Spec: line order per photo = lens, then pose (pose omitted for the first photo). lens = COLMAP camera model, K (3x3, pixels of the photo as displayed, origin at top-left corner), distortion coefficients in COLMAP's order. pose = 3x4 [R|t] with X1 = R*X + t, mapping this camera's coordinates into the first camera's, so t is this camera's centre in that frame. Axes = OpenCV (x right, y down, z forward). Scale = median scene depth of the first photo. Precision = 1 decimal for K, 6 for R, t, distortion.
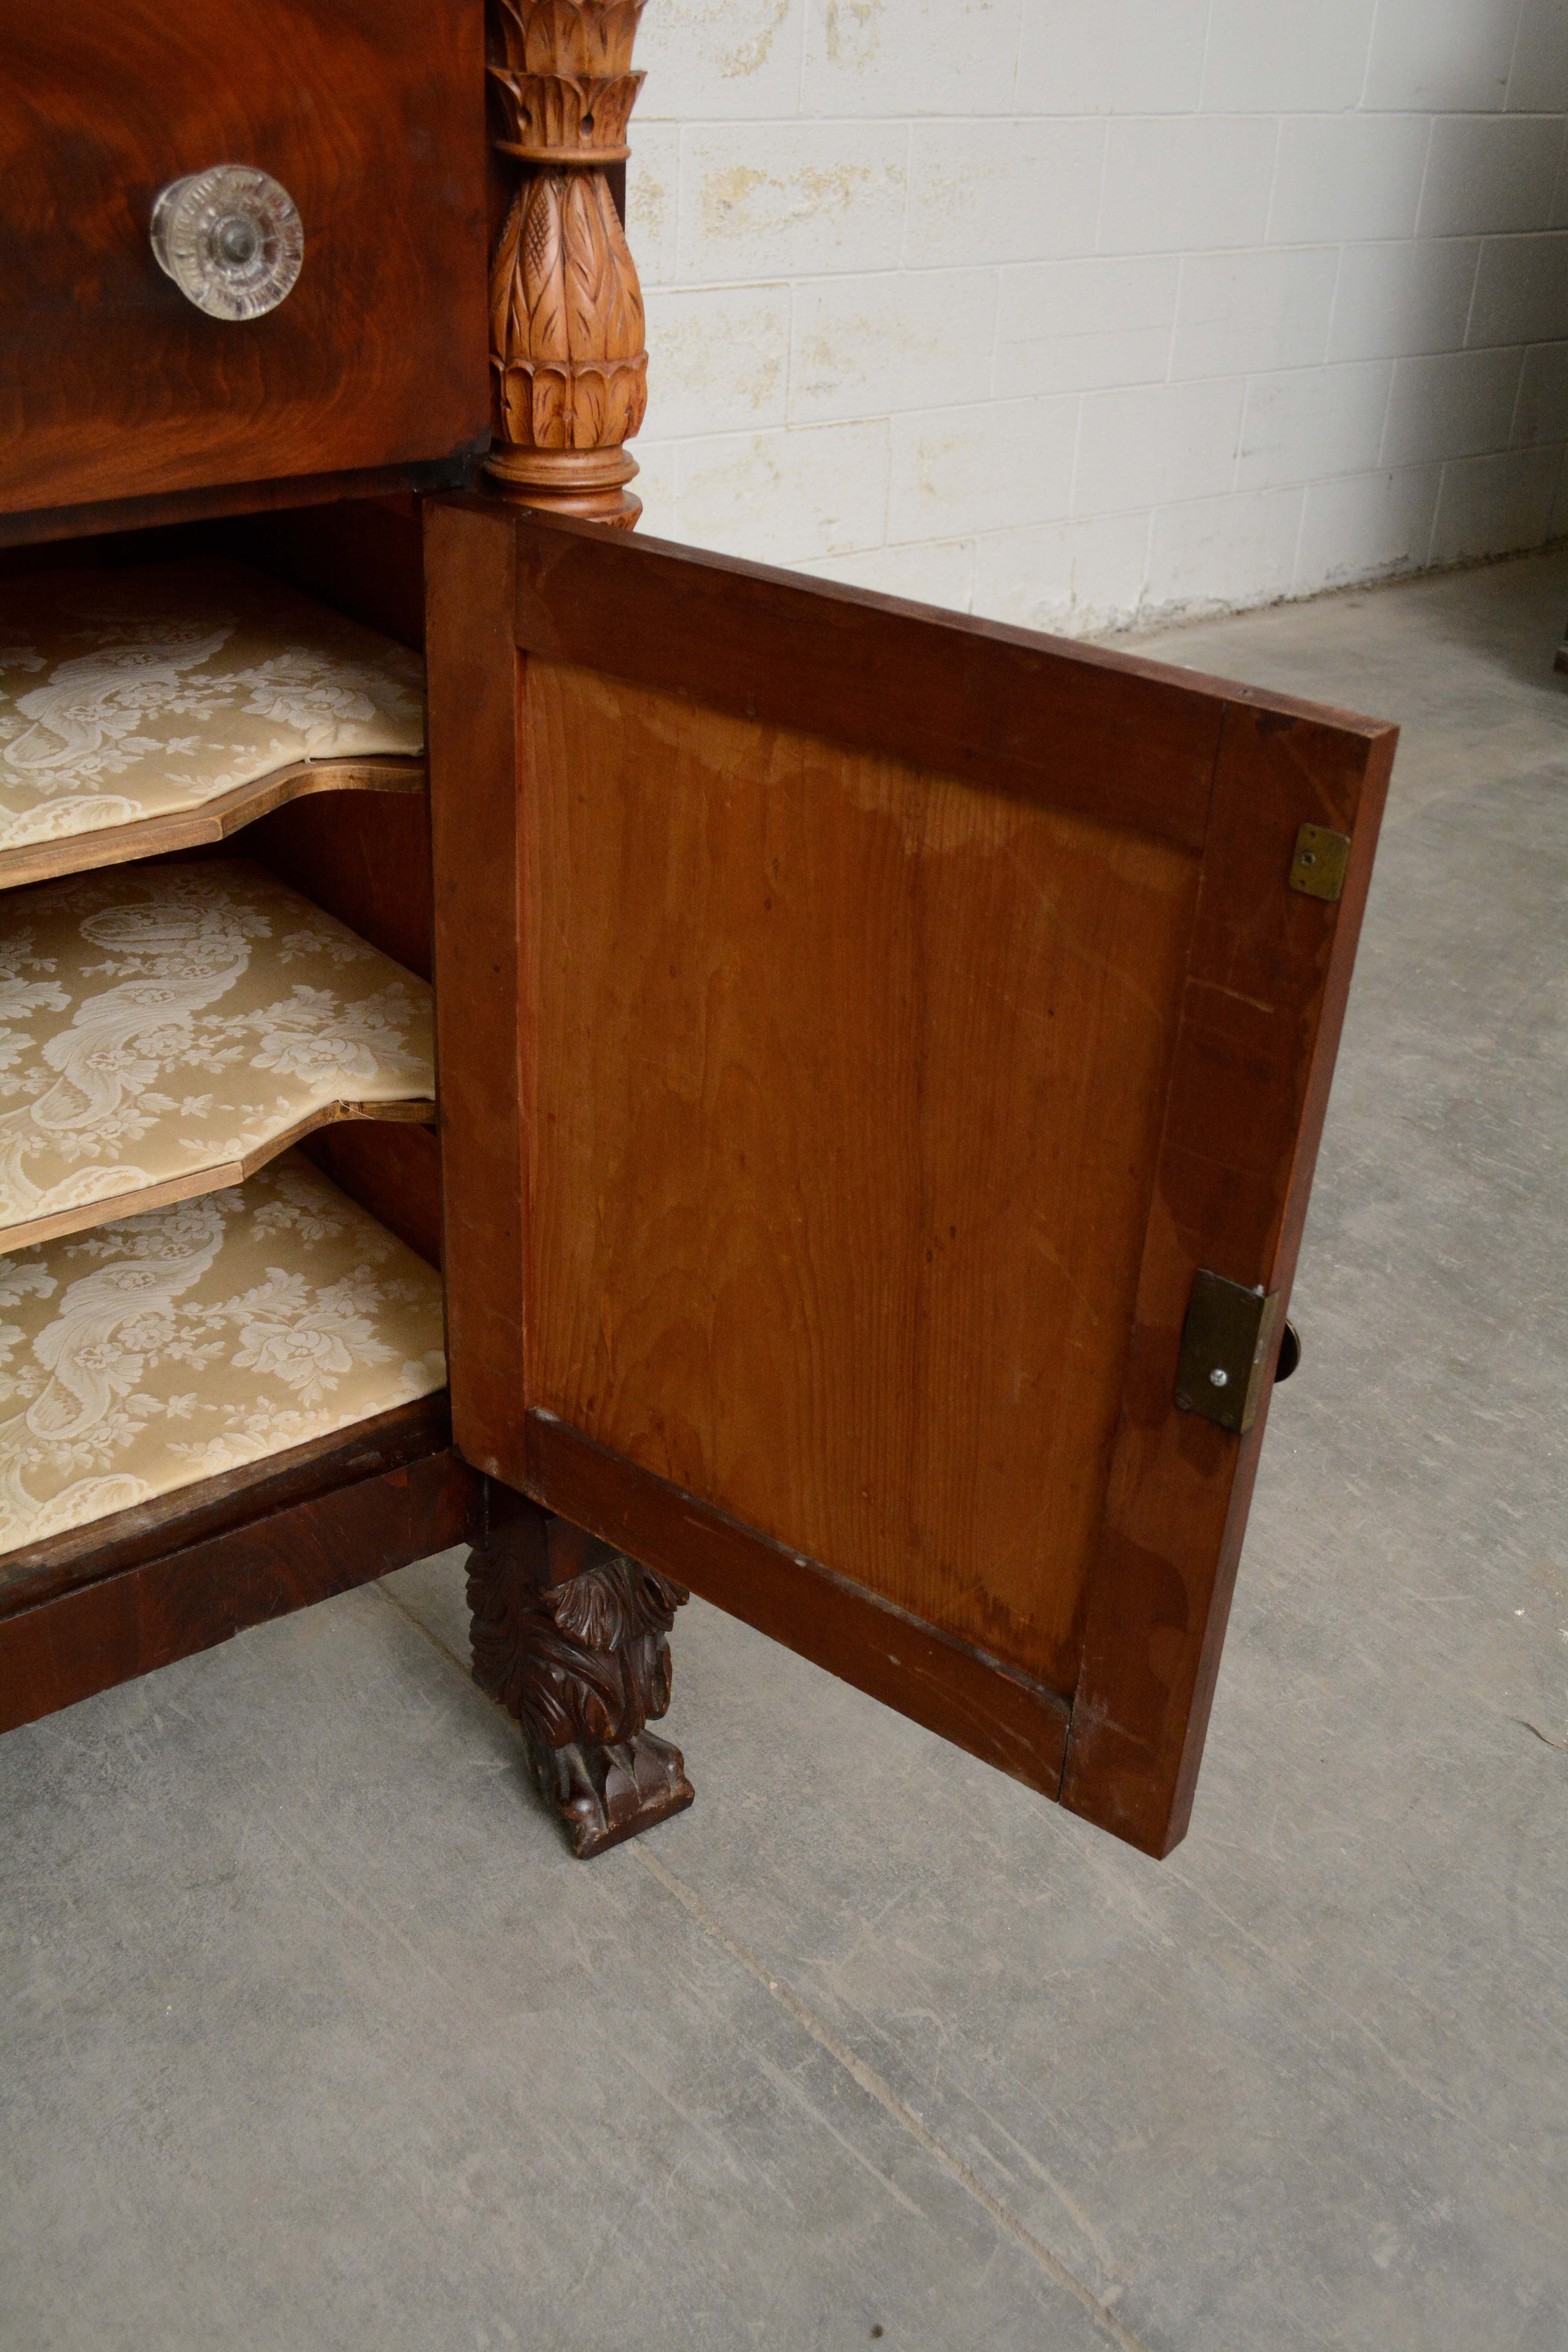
lens RADIAL K [[2261.5, 0, 779.0], [0, 2261.5, 1190.0], [0, 0, 1]] dist [-0.066389, -0.001336]
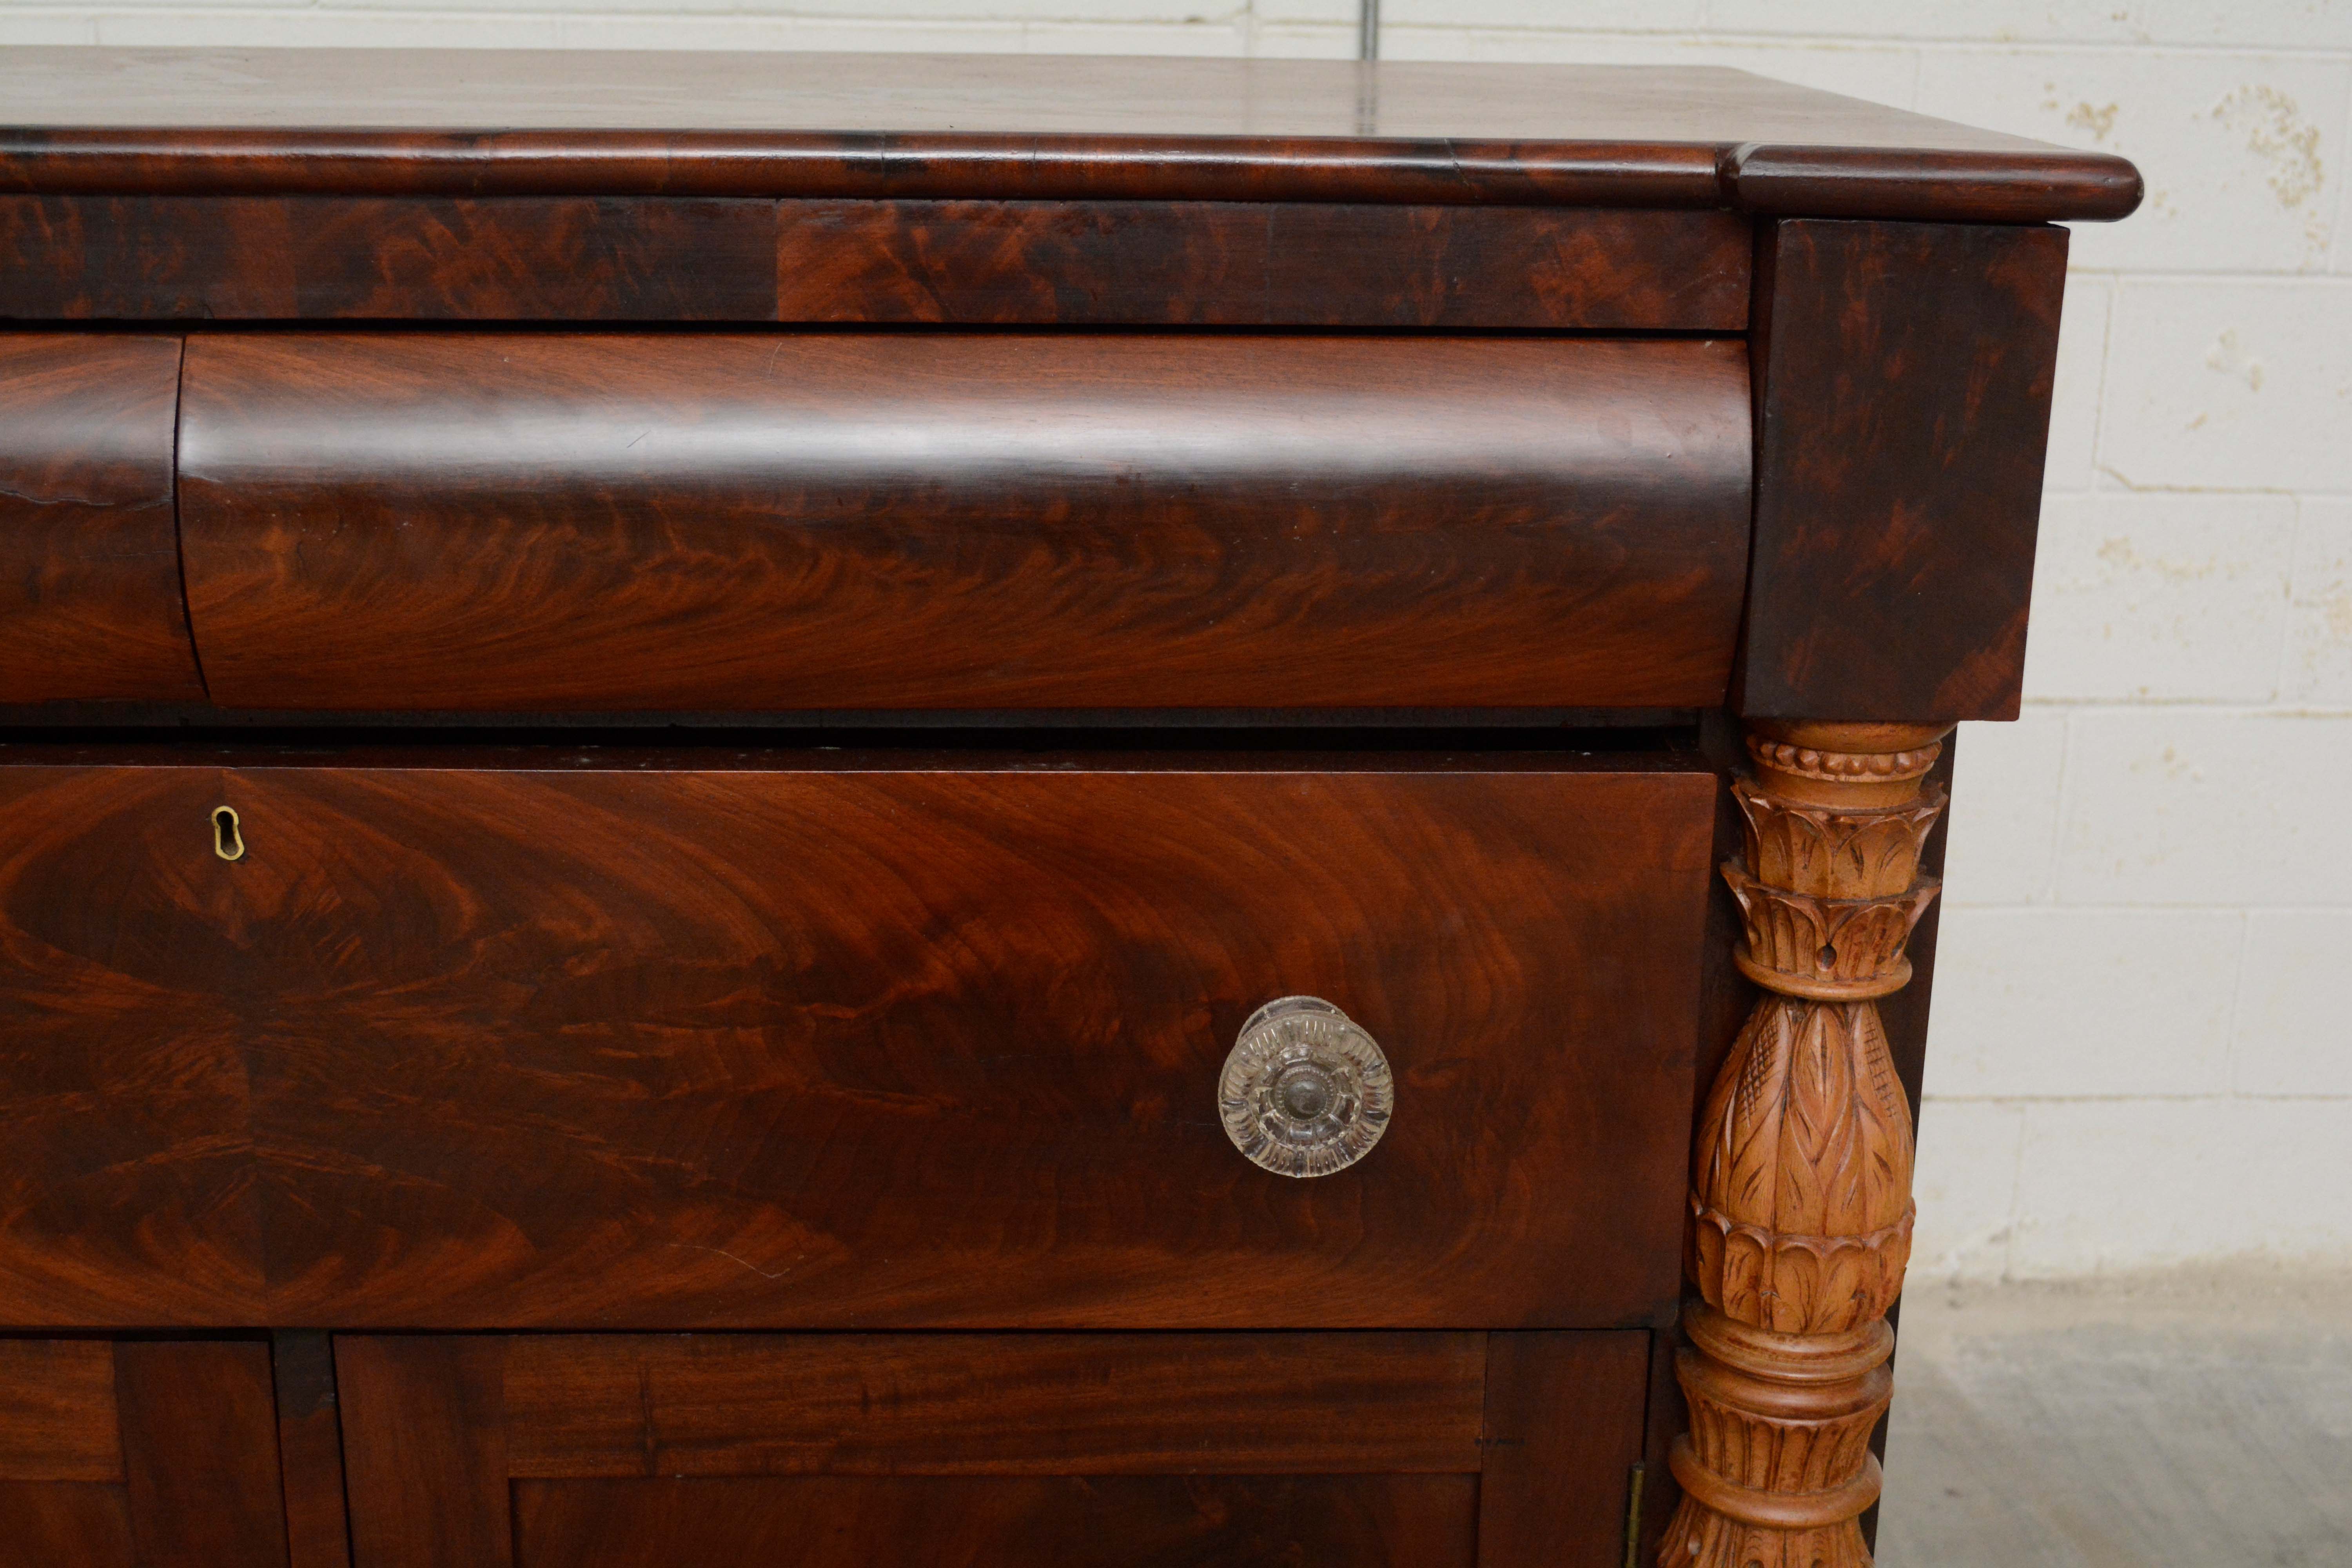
lens RADIAL K [[2902.3, 0, 1176.0], [0, 2902.3, 784.0], [0, 0, 1]] dist [-0.028337, -0.007780]
pose [[0.811401, 0.140138, -0.567442, 0.205537], [-0.273816, 0.948847, -0.157206, -0.222248], [0.516385, 0.282932, 0.808267, 0.039158]]
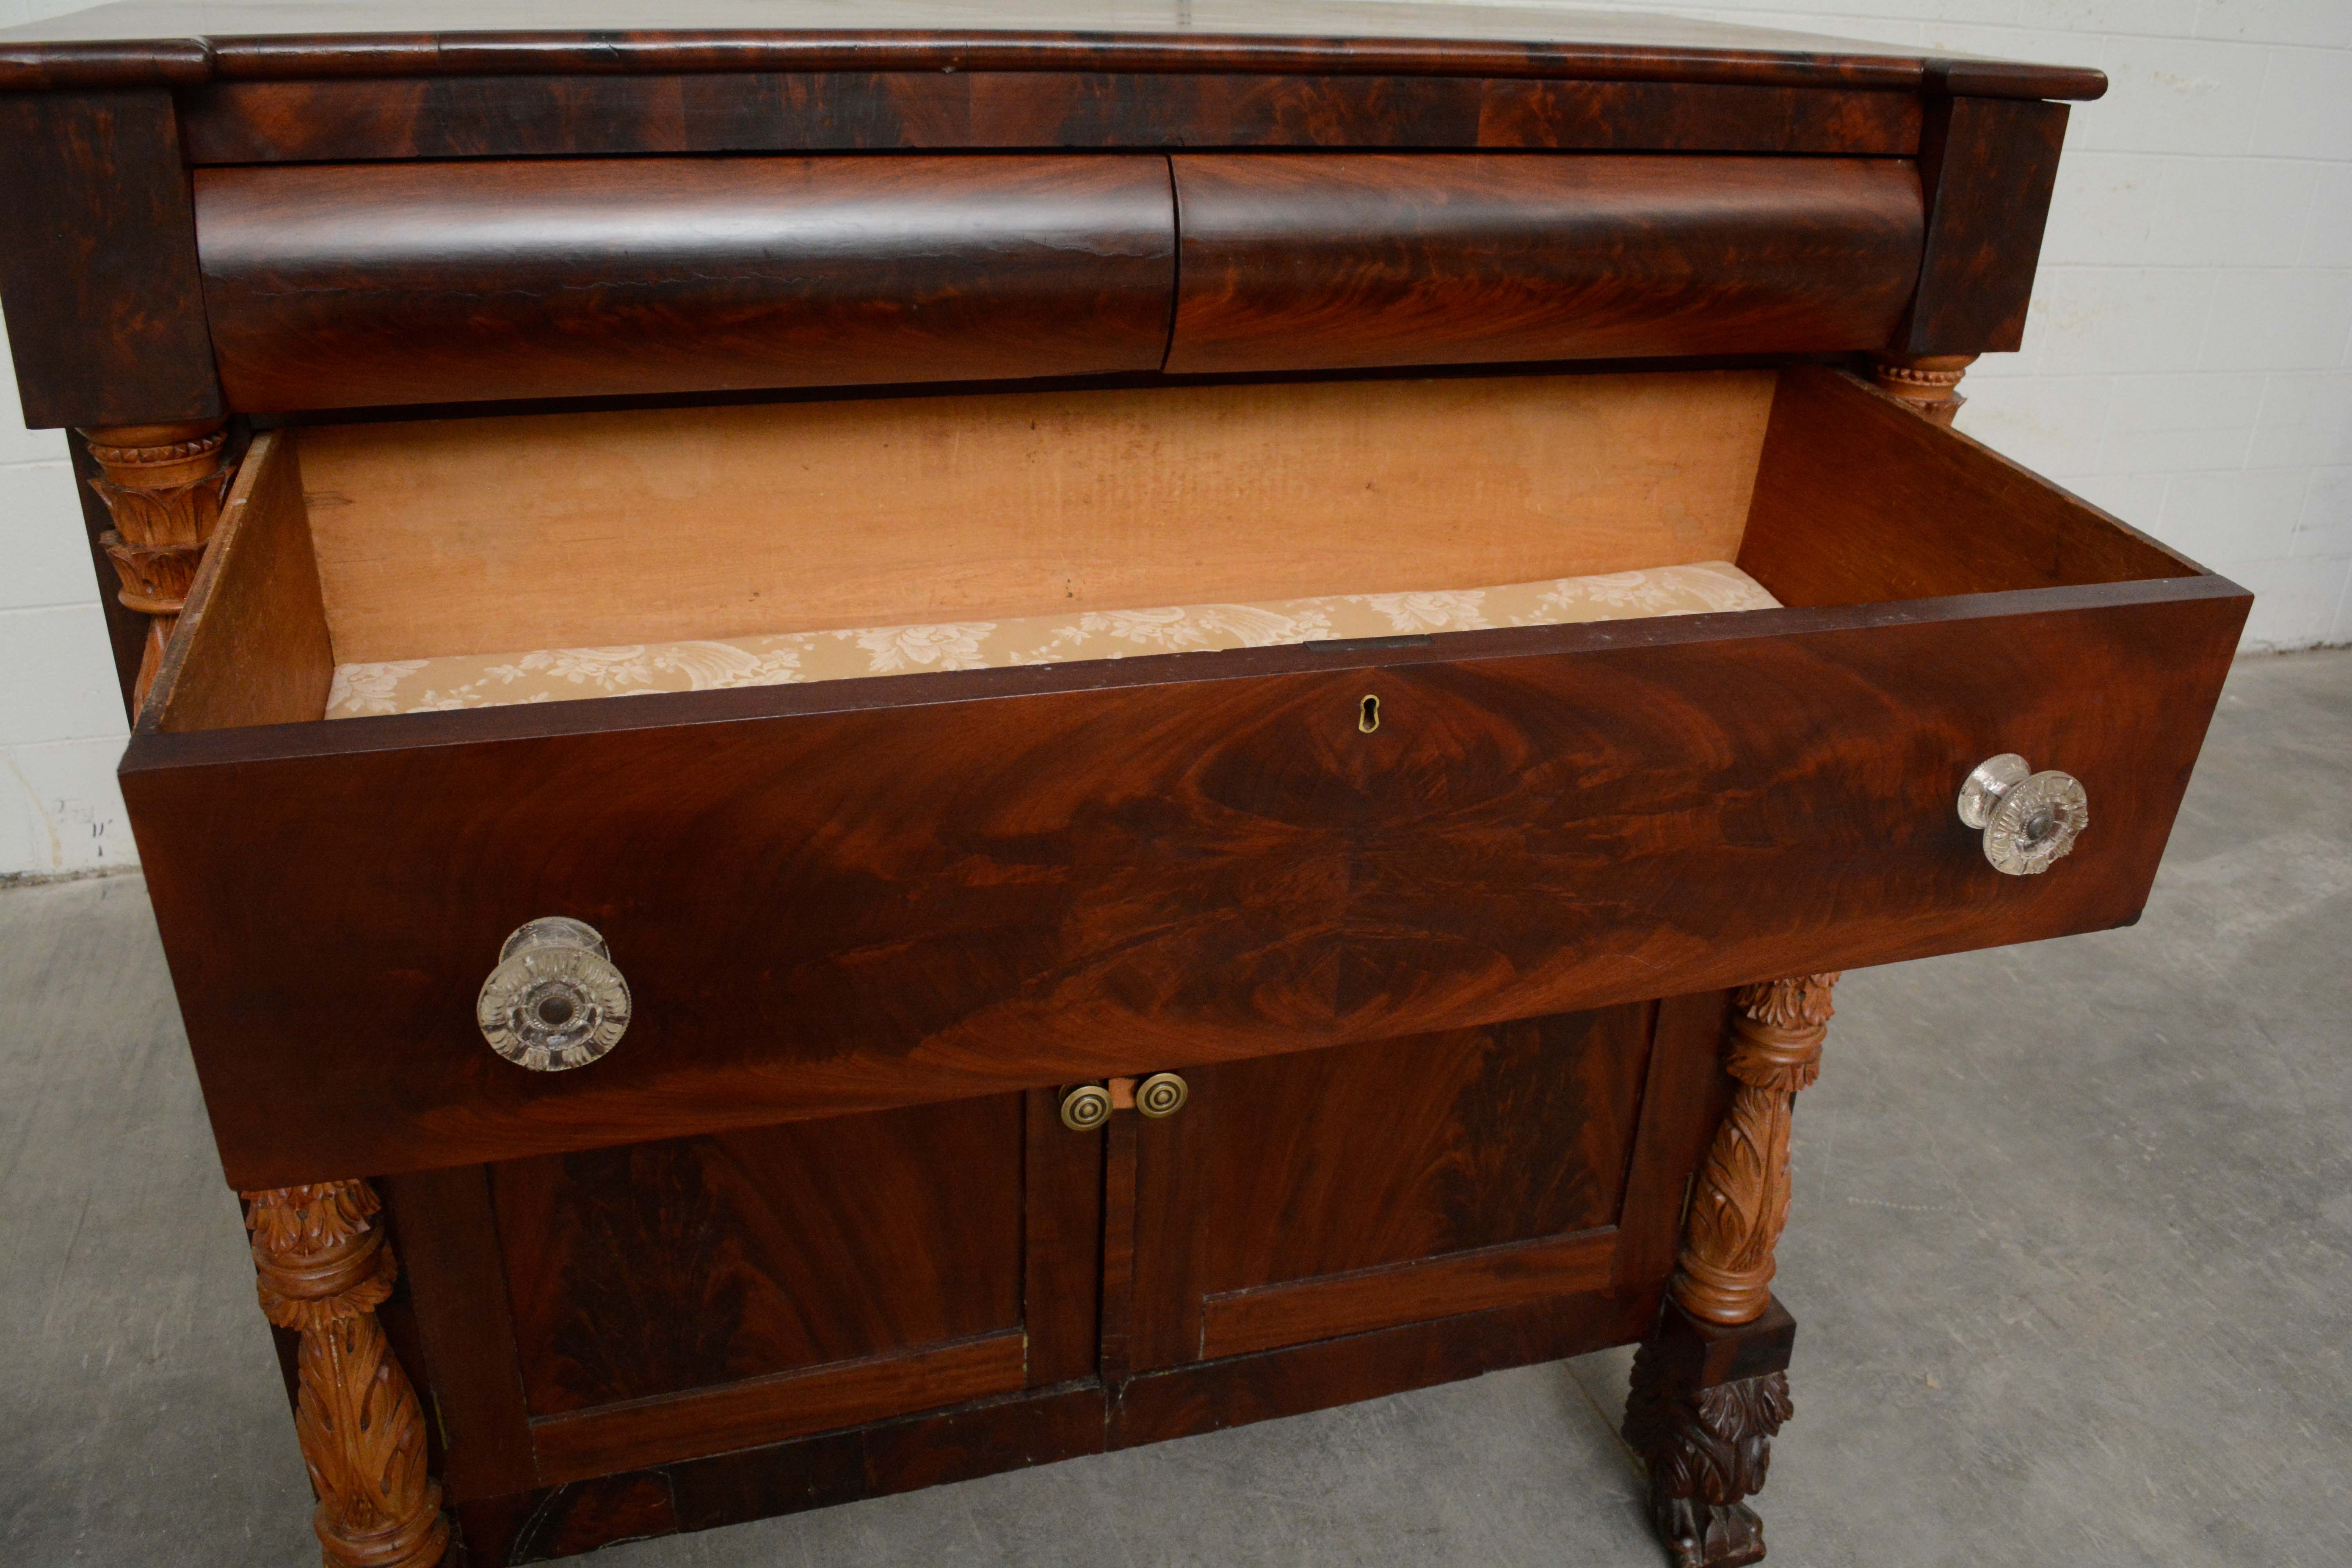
lens RADIAL K [[1829.1, 0, 1178.5], [0, 1829.1, 764.2], [0, 0, 1]] dist [-0.084953, 0.010608]
pose [[0.935646, 0.140851, -0.323618, -0.093121], [-0.171812, 0.982708, -0.069034, -0.075540], [0.308298, 0.120193, 0.943666, -0.221082]]
